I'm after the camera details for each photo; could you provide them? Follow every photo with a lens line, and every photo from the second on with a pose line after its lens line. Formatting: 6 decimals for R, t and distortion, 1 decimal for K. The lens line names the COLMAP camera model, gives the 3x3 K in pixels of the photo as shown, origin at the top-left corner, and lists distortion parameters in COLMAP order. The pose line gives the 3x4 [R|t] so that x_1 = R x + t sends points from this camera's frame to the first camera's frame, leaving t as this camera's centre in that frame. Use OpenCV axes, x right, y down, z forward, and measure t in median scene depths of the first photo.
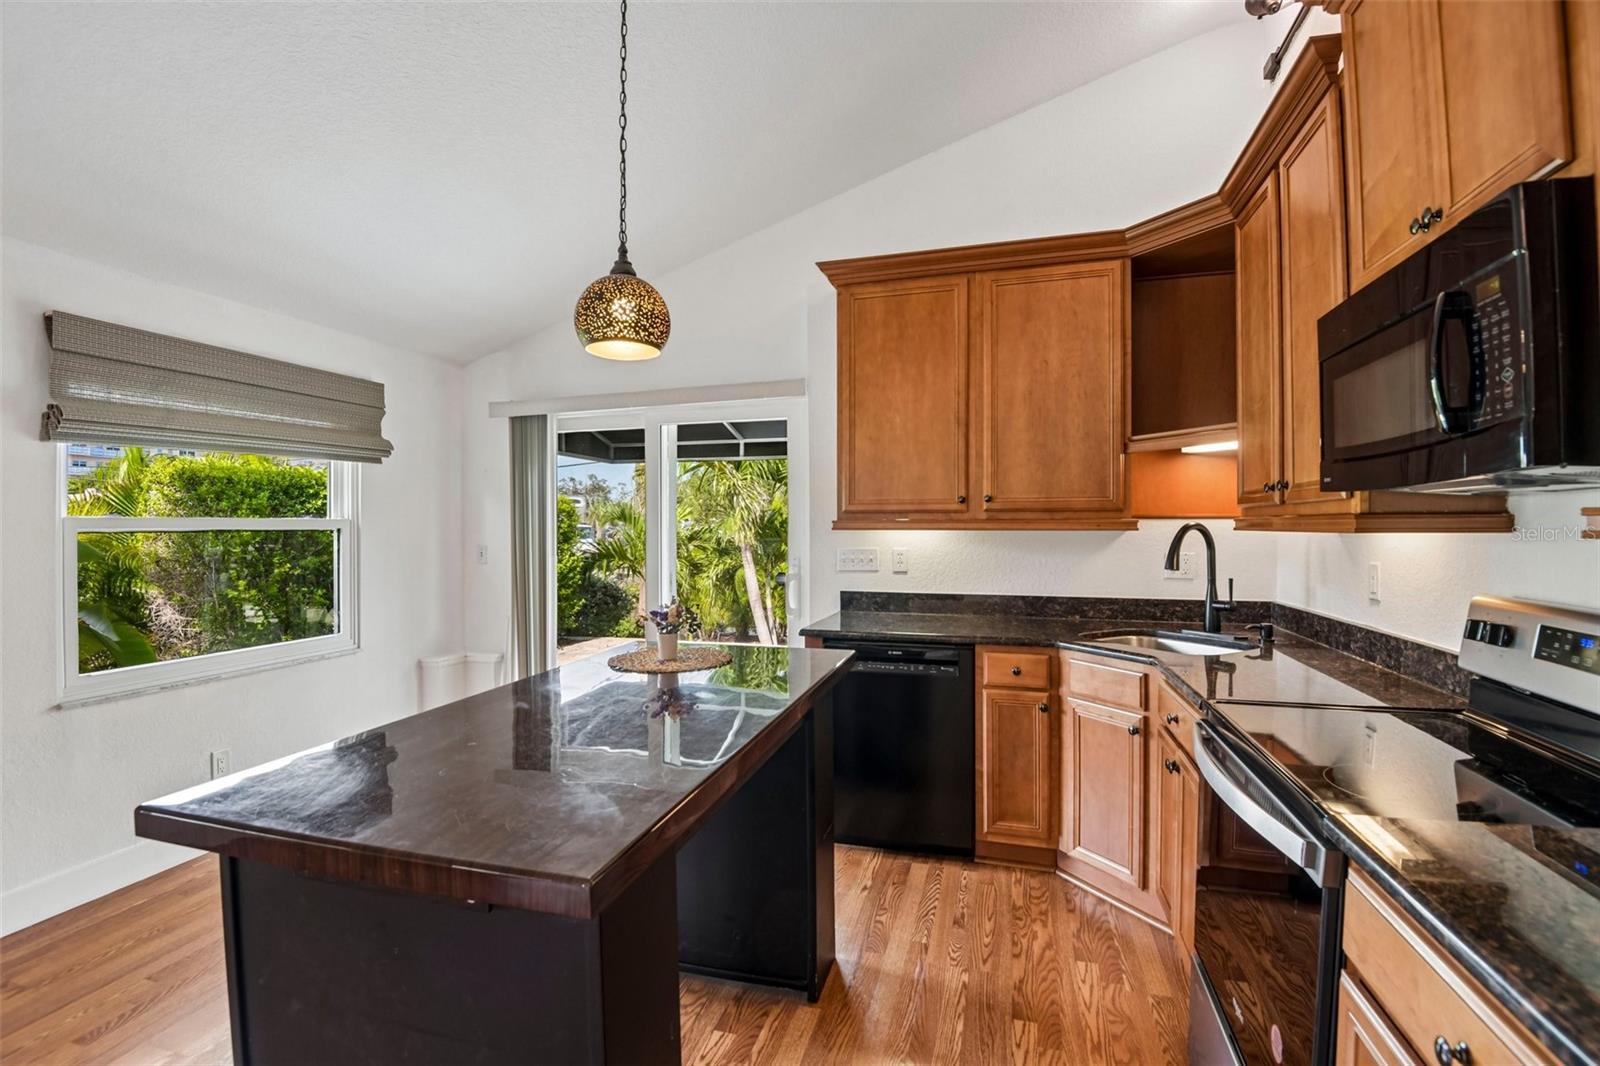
lens RADIAL K [[755.1, 0, 792.1], [0, 755.1, 521.9], [0, 0, 1]] dist [-0.003824, -0.020044]
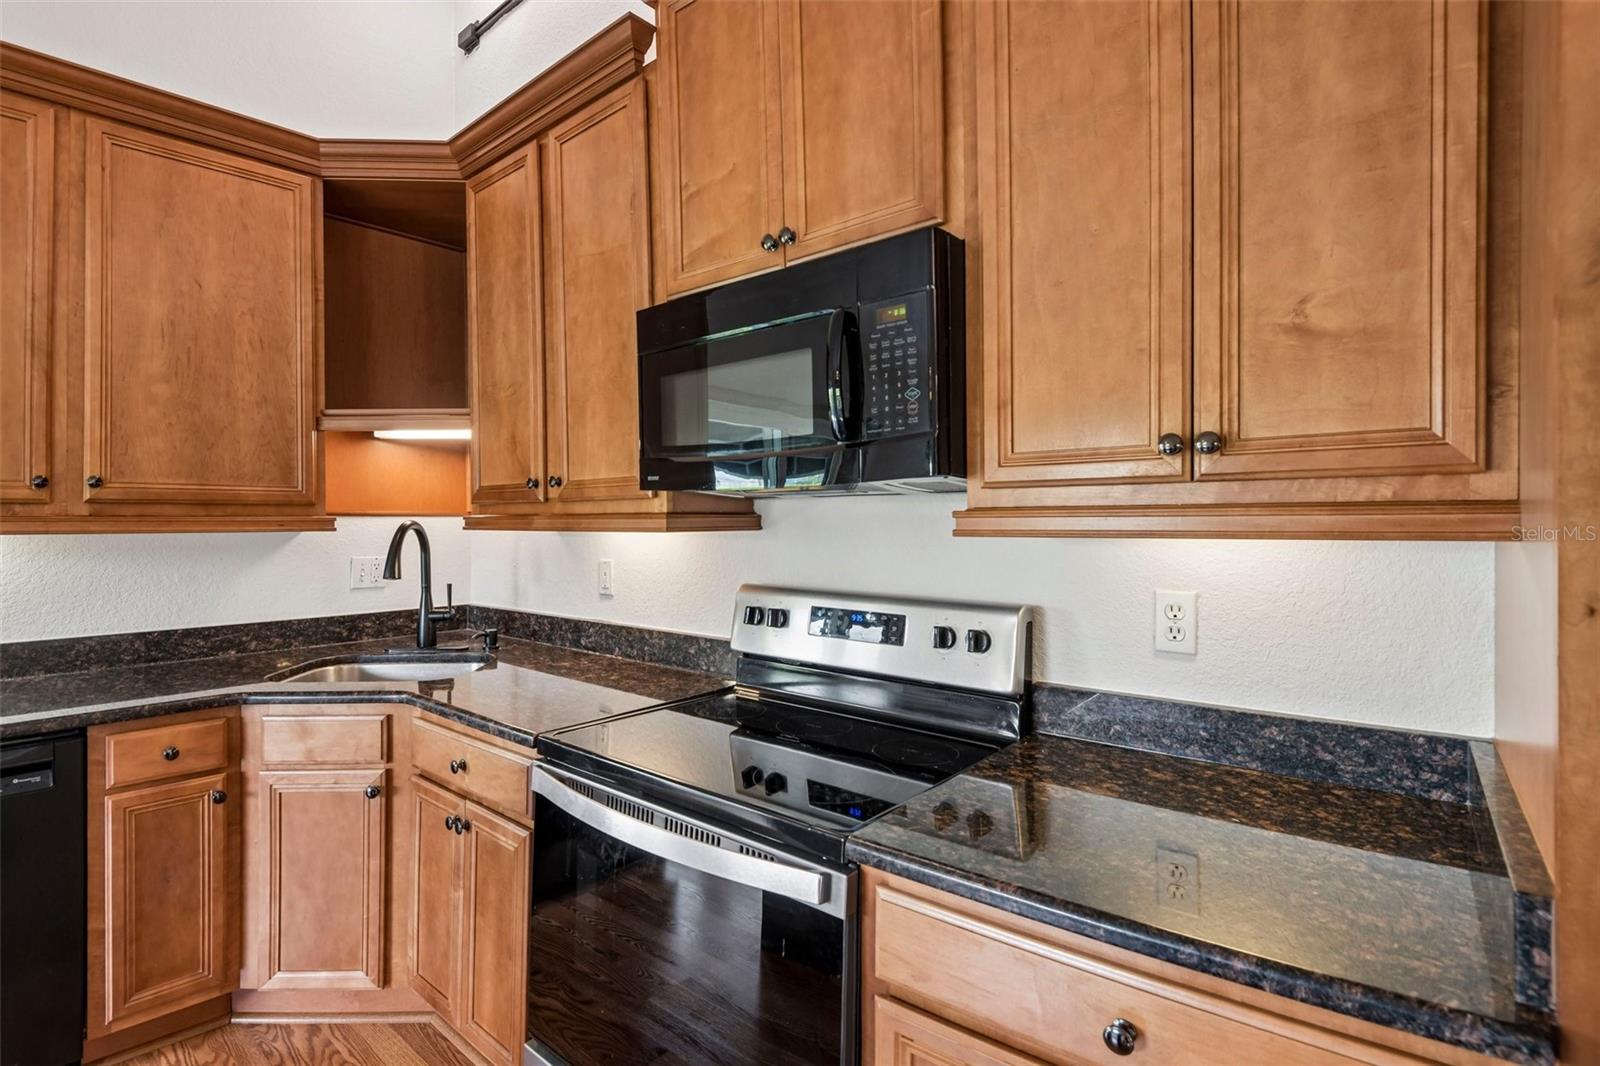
lens RADIAL K [[755.1, 0, 792.1], [0, 755.1, 521.9], [0, 0, 1]] dist [-0.003824, -0.020044]
pose [[0.404952, -0.003773, 0.914330, -0.063811], [-0.001578, 0.999987, 0.004825, -0.002531], [-0.914337, -0.003396, 0.404940, 0.259871]]
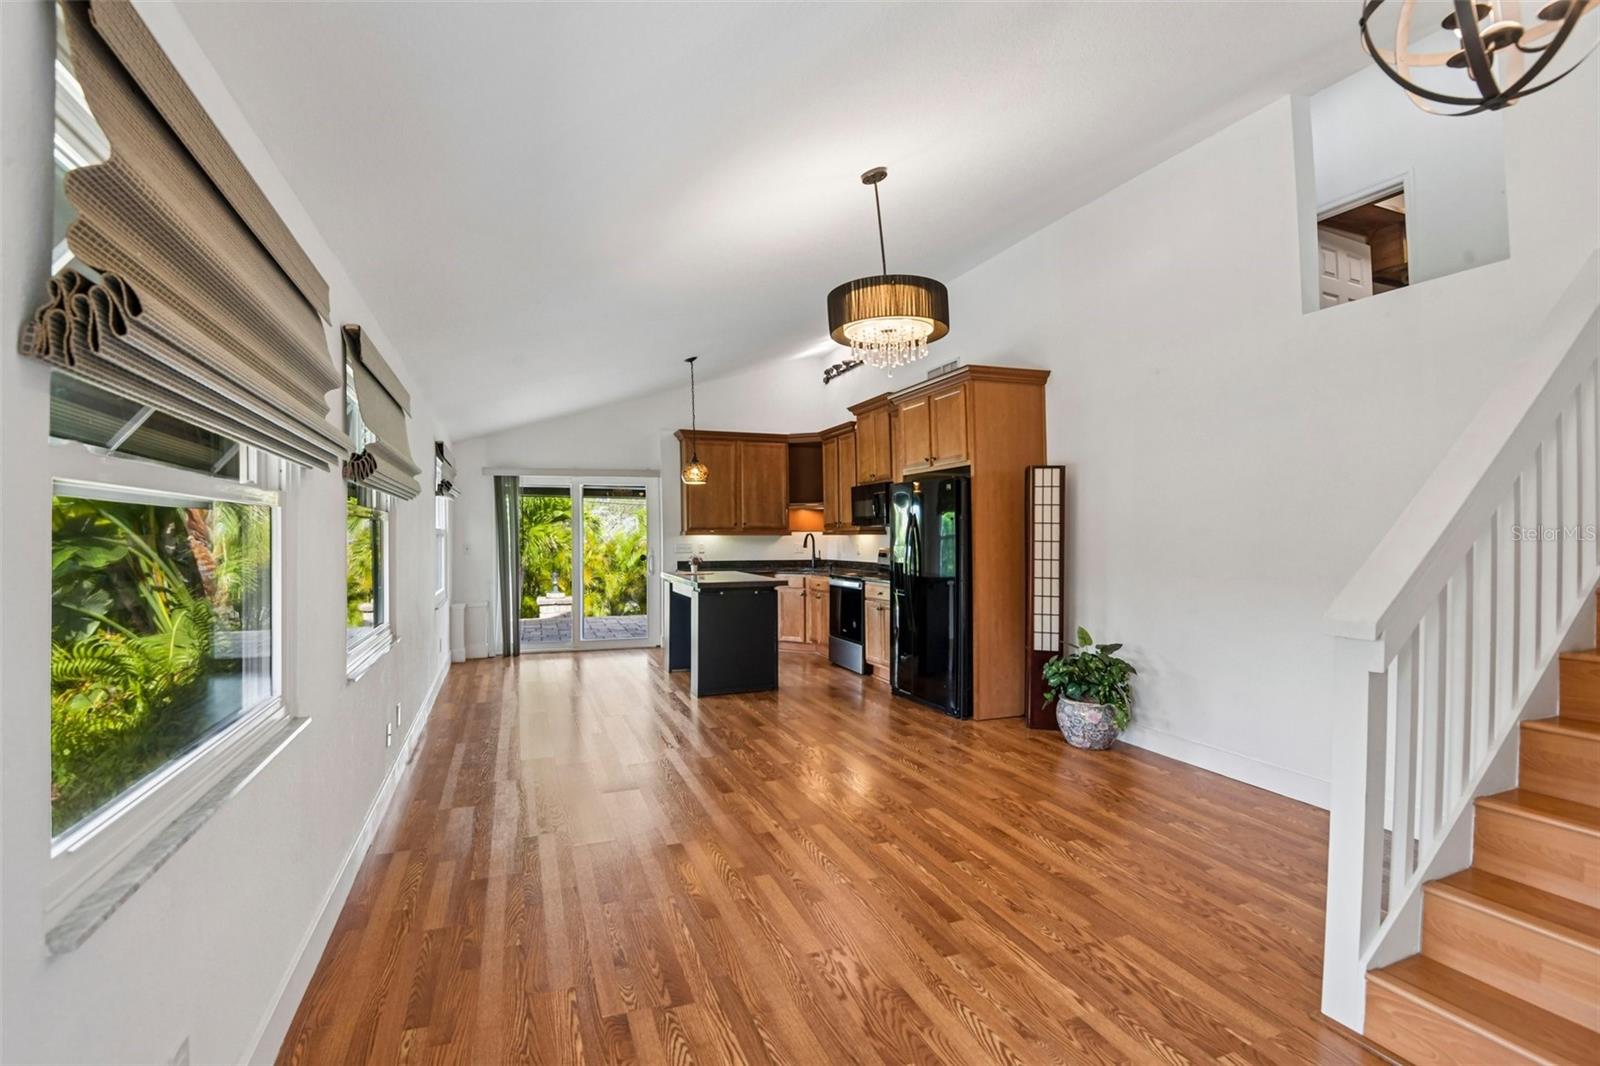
lens RADIAL K [[755.1, 0, 792.1], [0, 755.1, 521.9], [0, 0, 1]] dist [-0.003824, -0.020044]
pose [[0.799335, 0.010028, 0.600802, -1.391752], [-0.000927, 0.999880, -0.015456, 0.004098], [-0.600885, 0.011798, 0.799249, -1.450396]]
